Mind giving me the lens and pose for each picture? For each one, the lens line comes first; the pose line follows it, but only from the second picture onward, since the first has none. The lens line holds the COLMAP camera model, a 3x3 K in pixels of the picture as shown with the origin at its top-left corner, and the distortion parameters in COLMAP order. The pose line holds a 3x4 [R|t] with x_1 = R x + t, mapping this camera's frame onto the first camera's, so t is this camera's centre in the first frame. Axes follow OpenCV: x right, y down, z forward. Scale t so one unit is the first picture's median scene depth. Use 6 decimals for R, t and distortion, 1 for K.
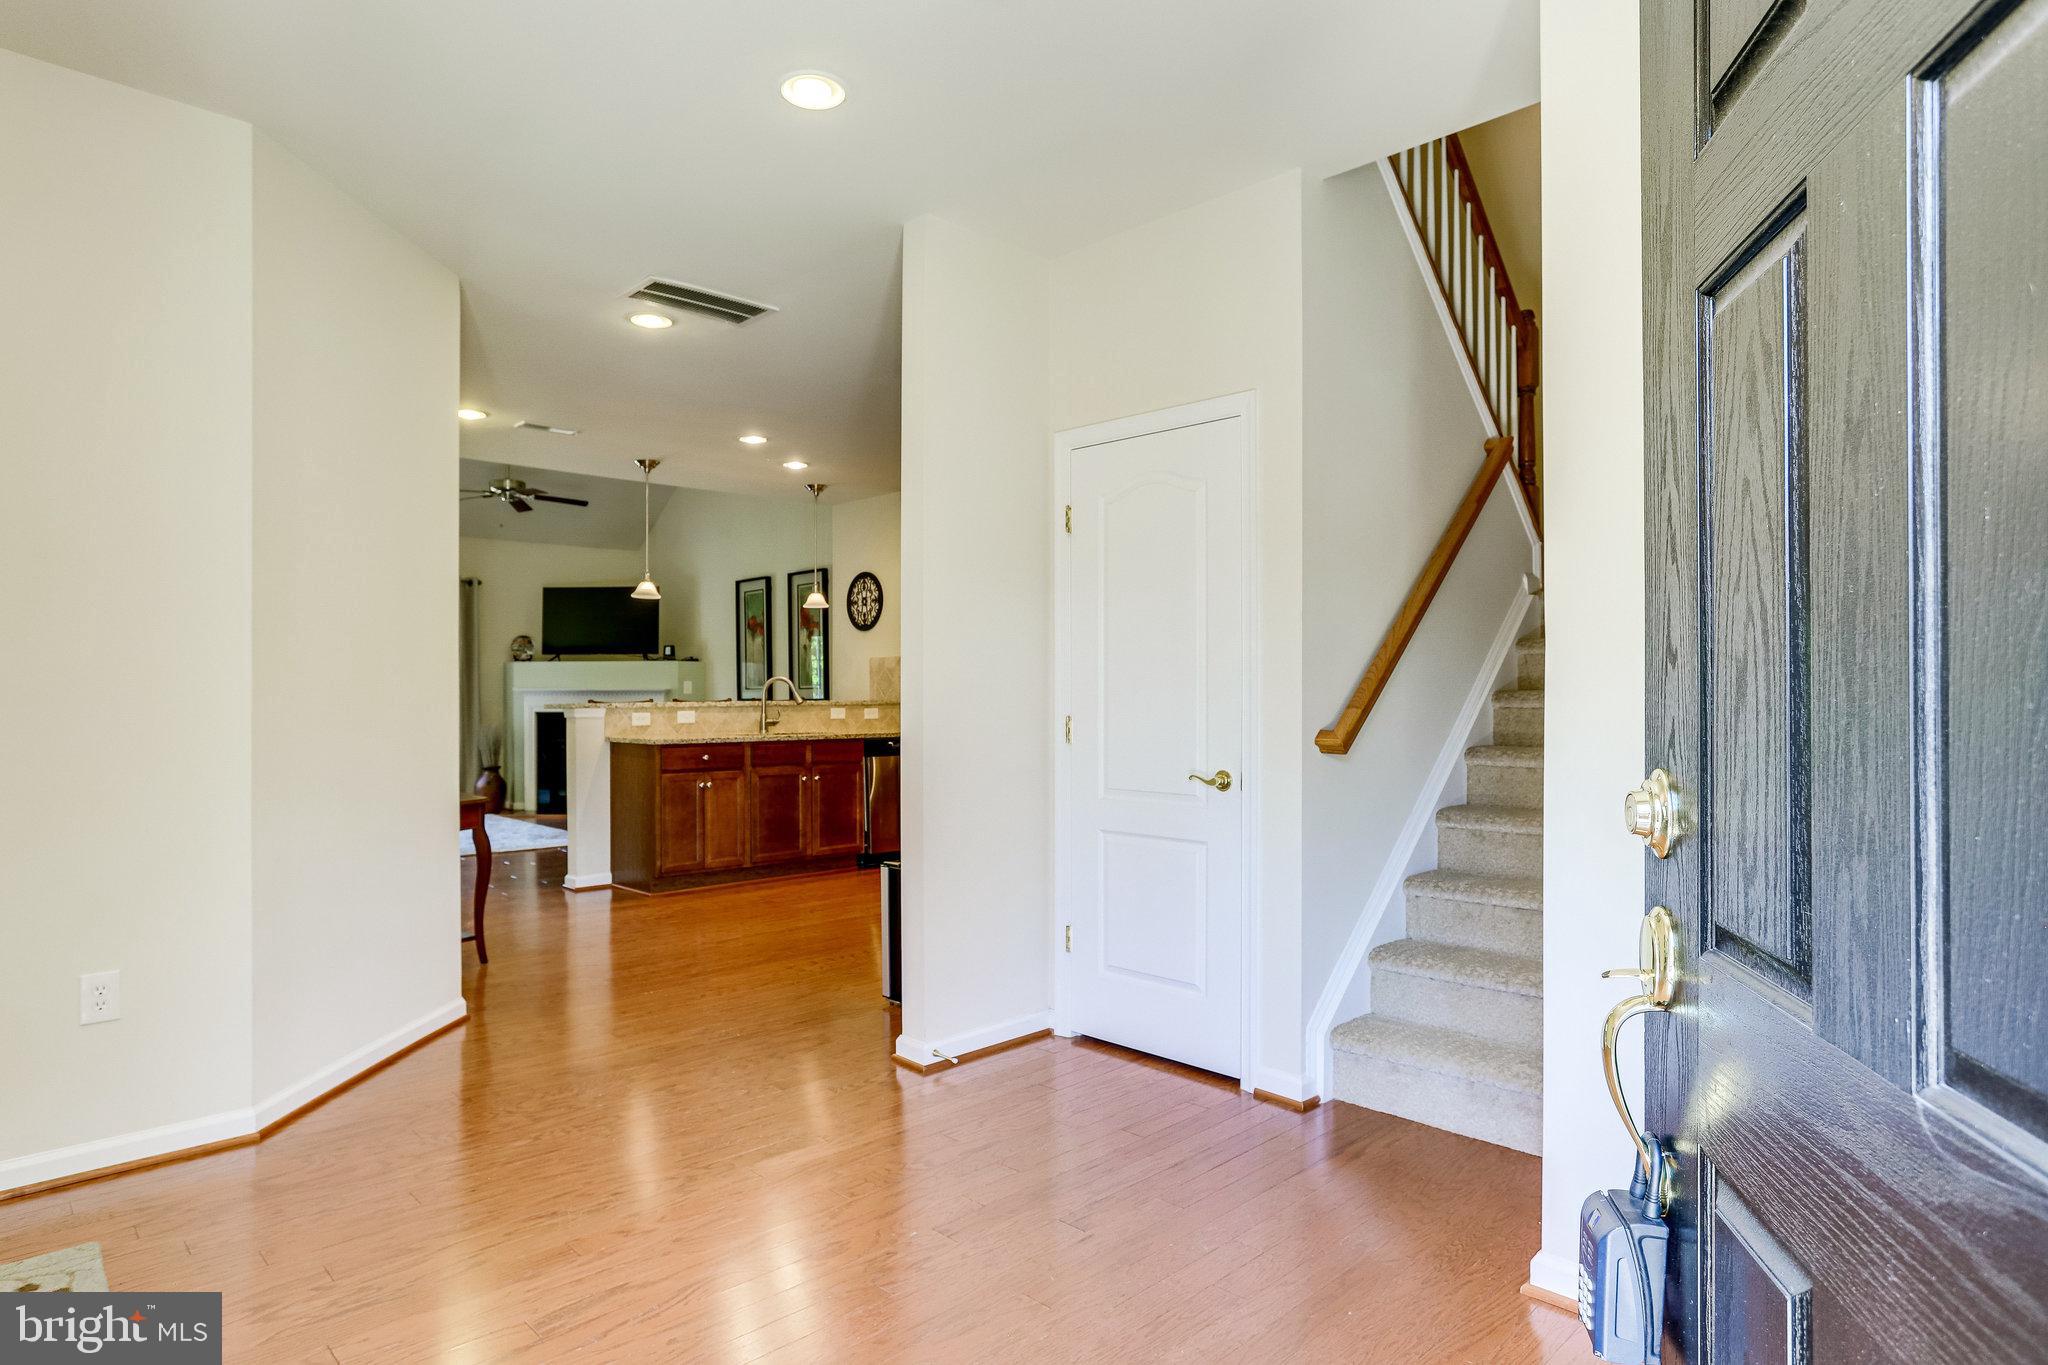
lens RADIAL K [[1136.6, 0, 1029.2], [0, 1136.6, 685.5], [0, 0, 1]] dist [-0.025782, -0.000516]
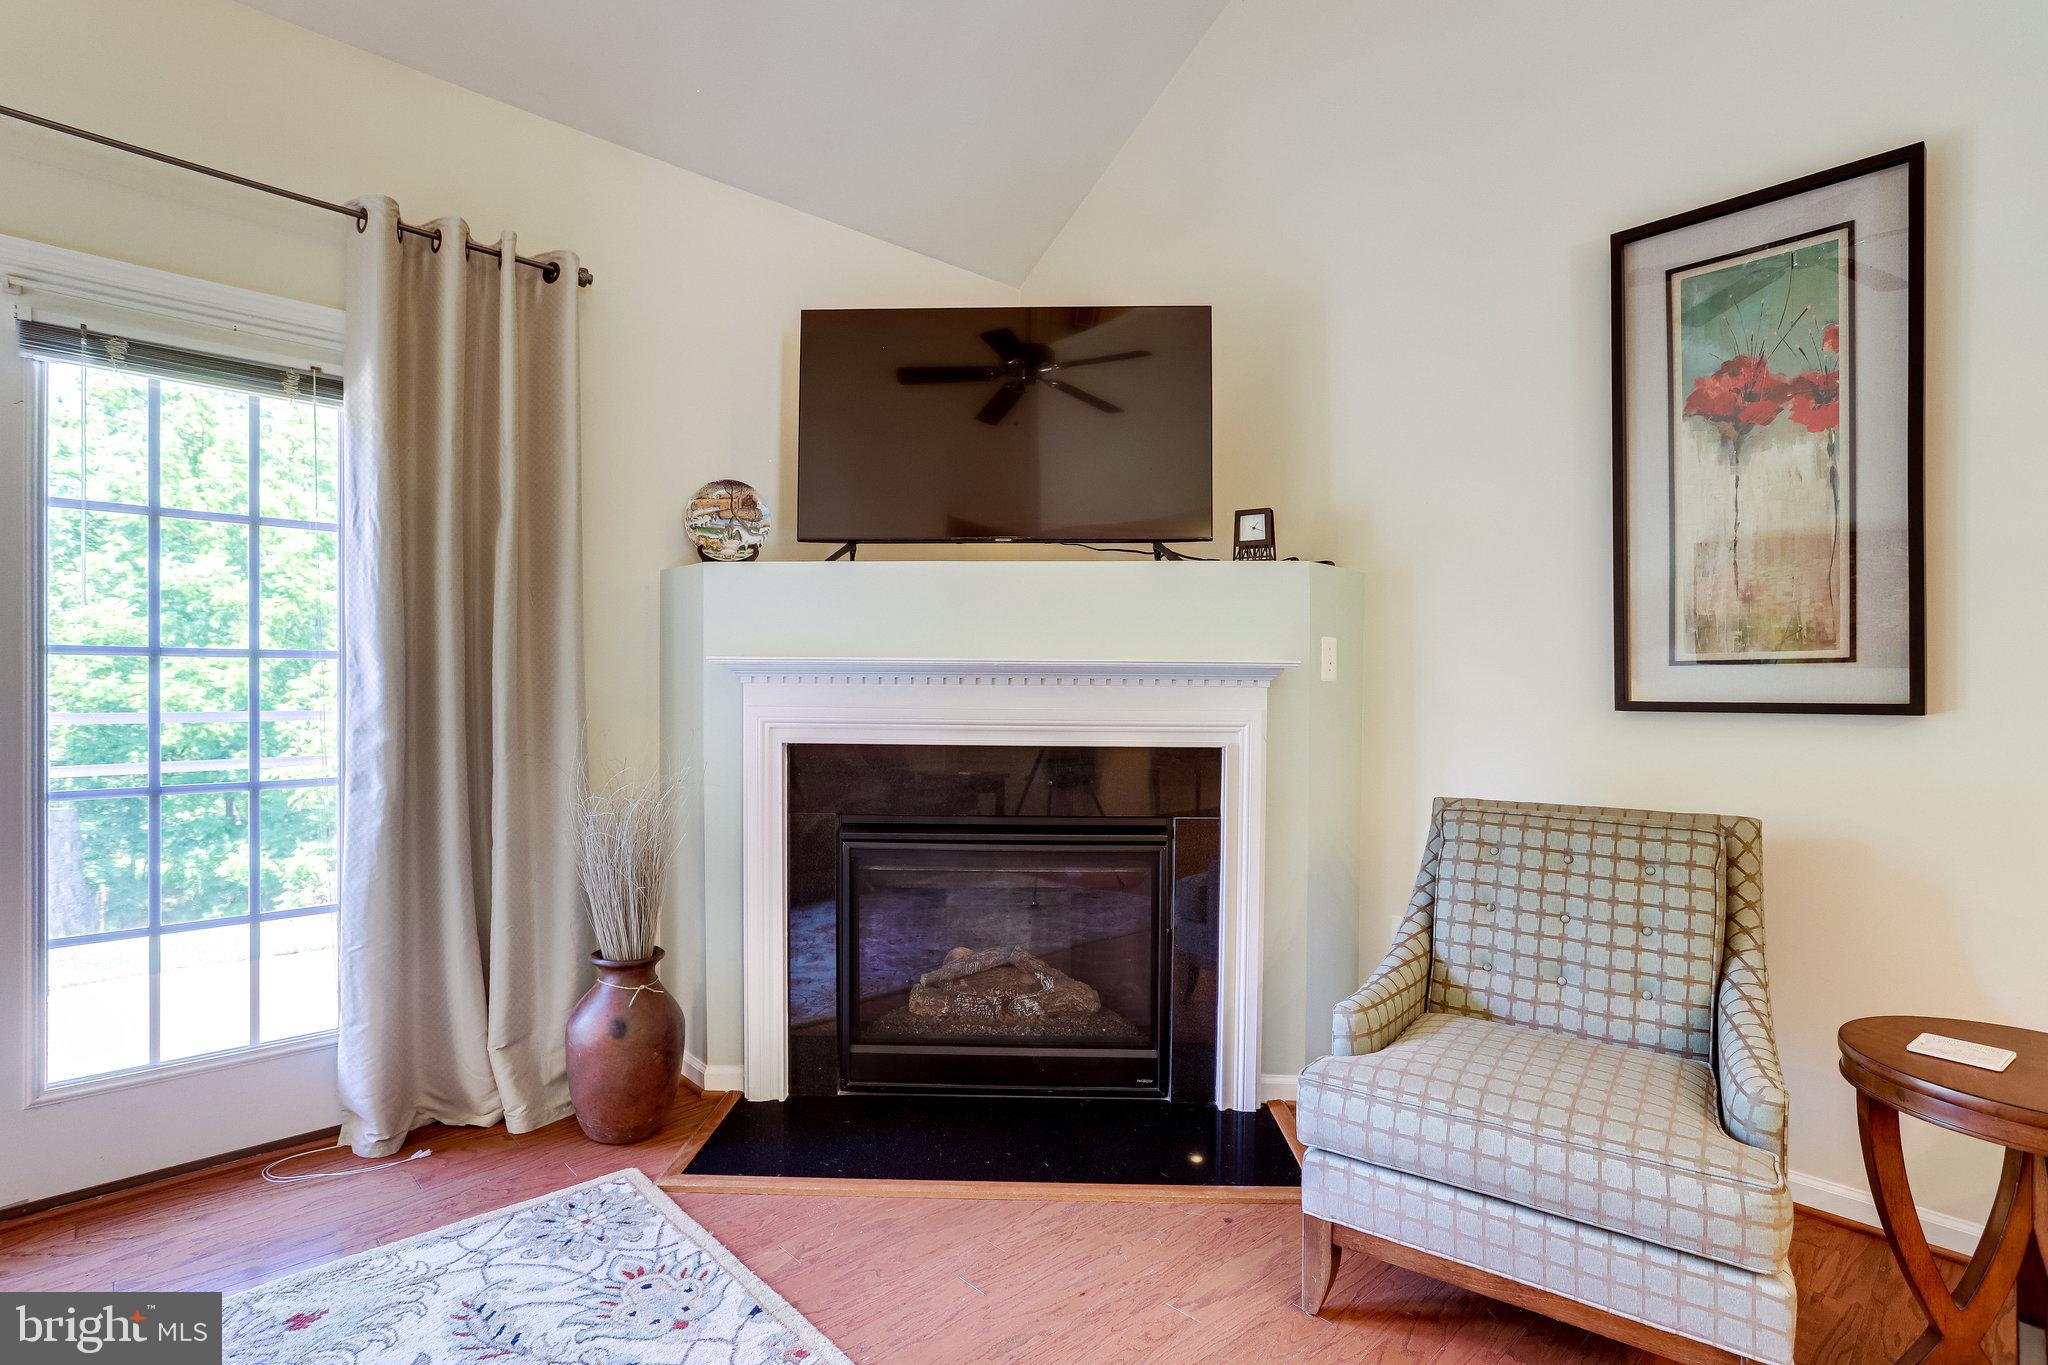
lens RADIAL K [[1032.1, 0, 1033.3], [0, 1032.1, 689.1], [0, 0, 1]] dist [-0.048806, 0.013540]
pose [[0.999736, 0.008430, -0.021357, -0.411471], [-0.008160, 0.999886, 0.012702, 0.007089], [0.021462, -0.012524, 0.999691, 0.834981]]
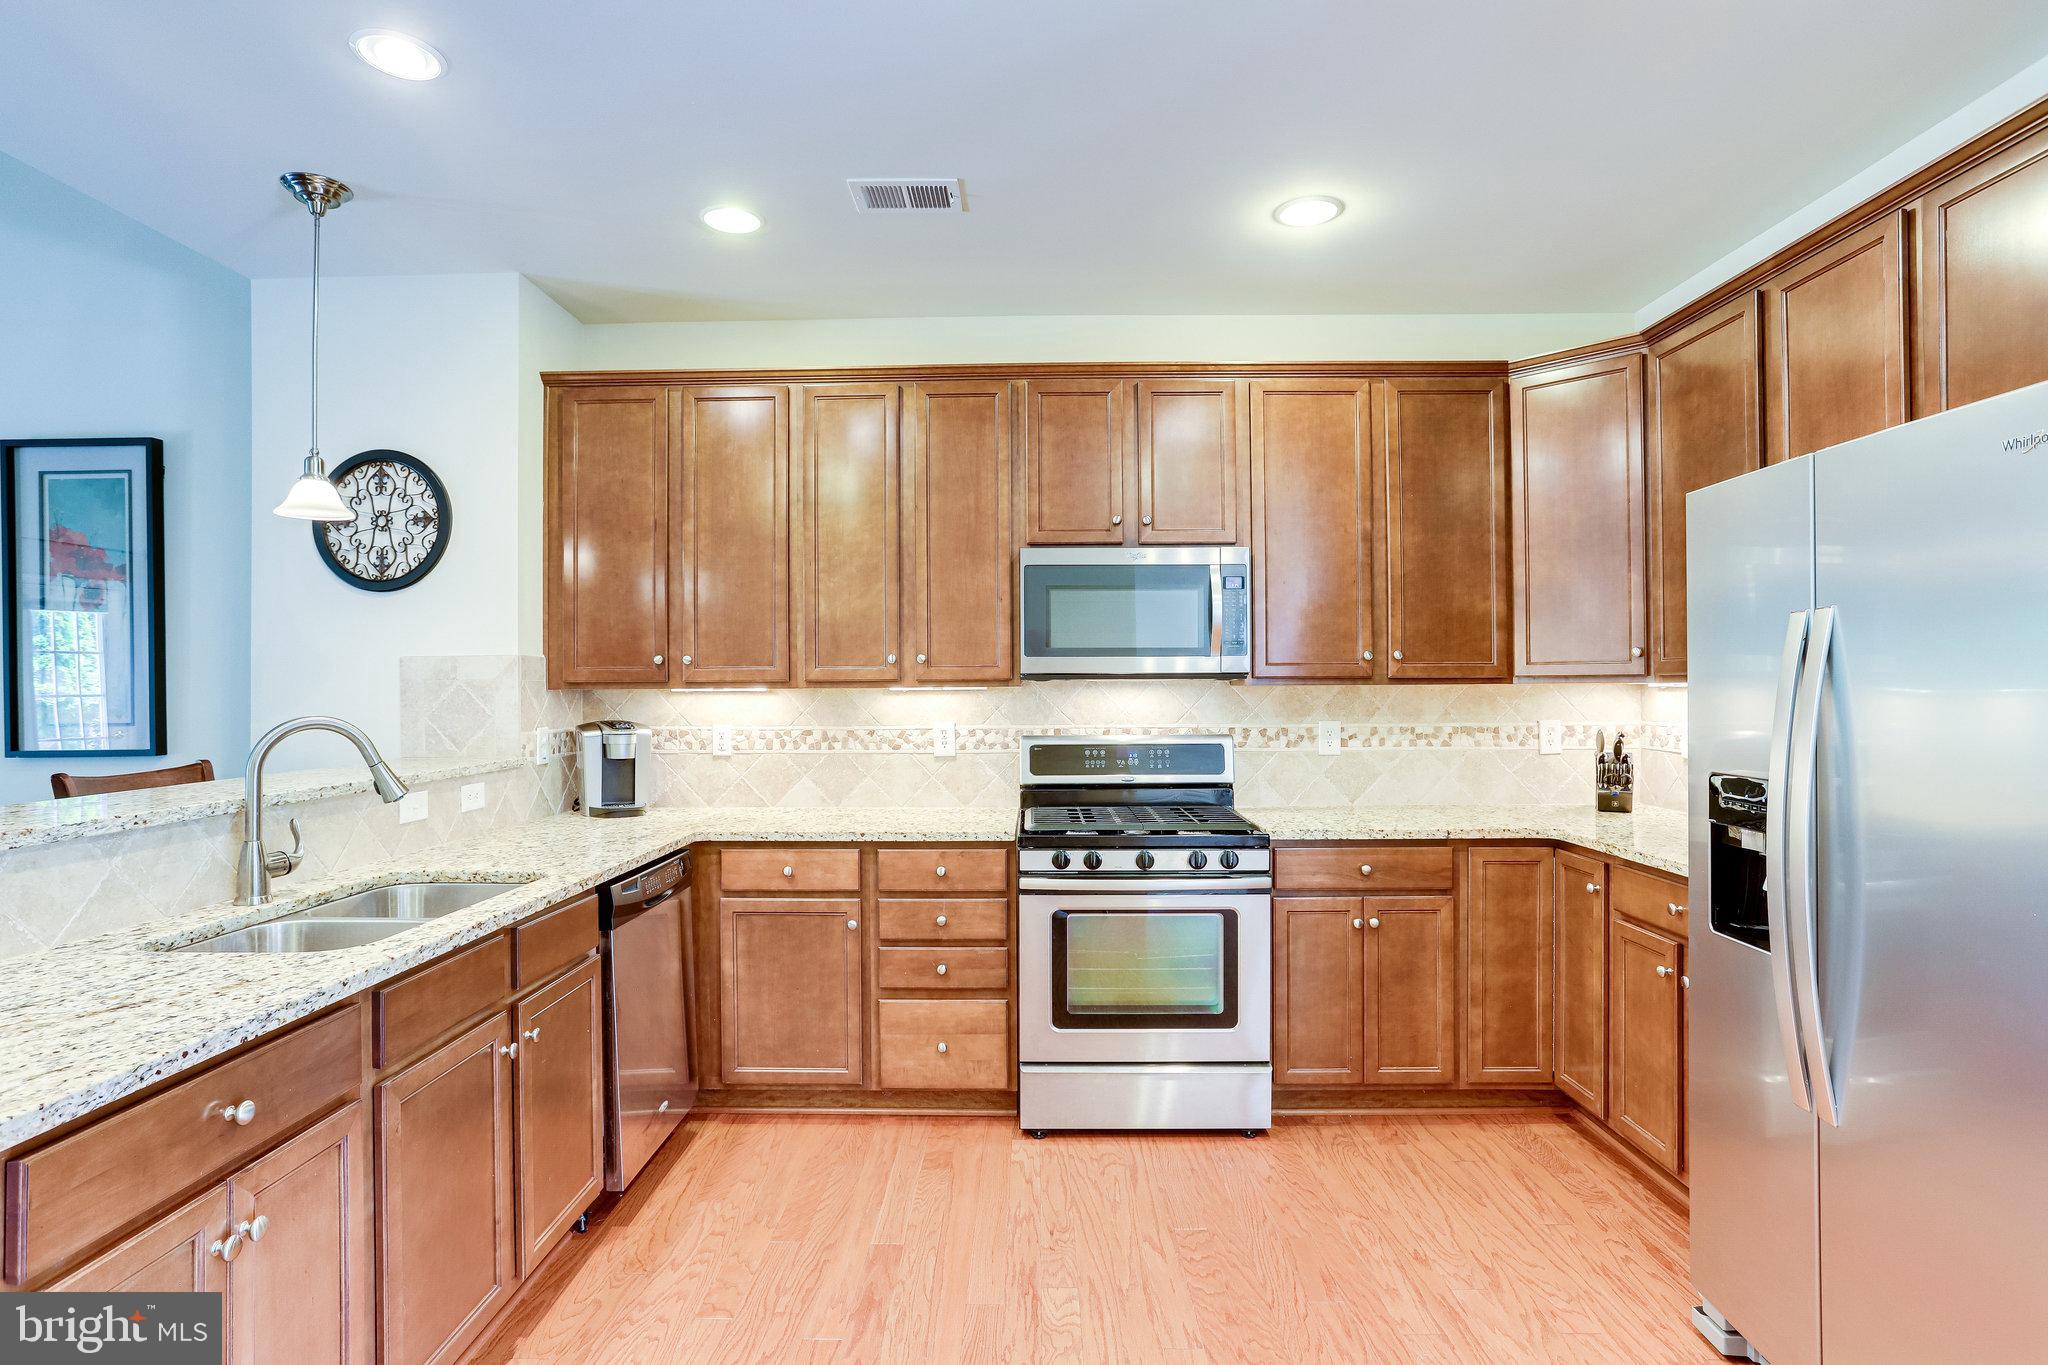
lens RADIAL K [[1032.1, 0, 998.2], [0, 1032.1, 683.6], [0, 0, 1]] dist [-0.048806, 0.013540]
pose [[0.728814, 0.001139, 0.684711, -0.206127], [0.000314, 0.999998, -0.001998, -0.011948], [-0.684712, 0.001671, 0.728812, 0.504366]]
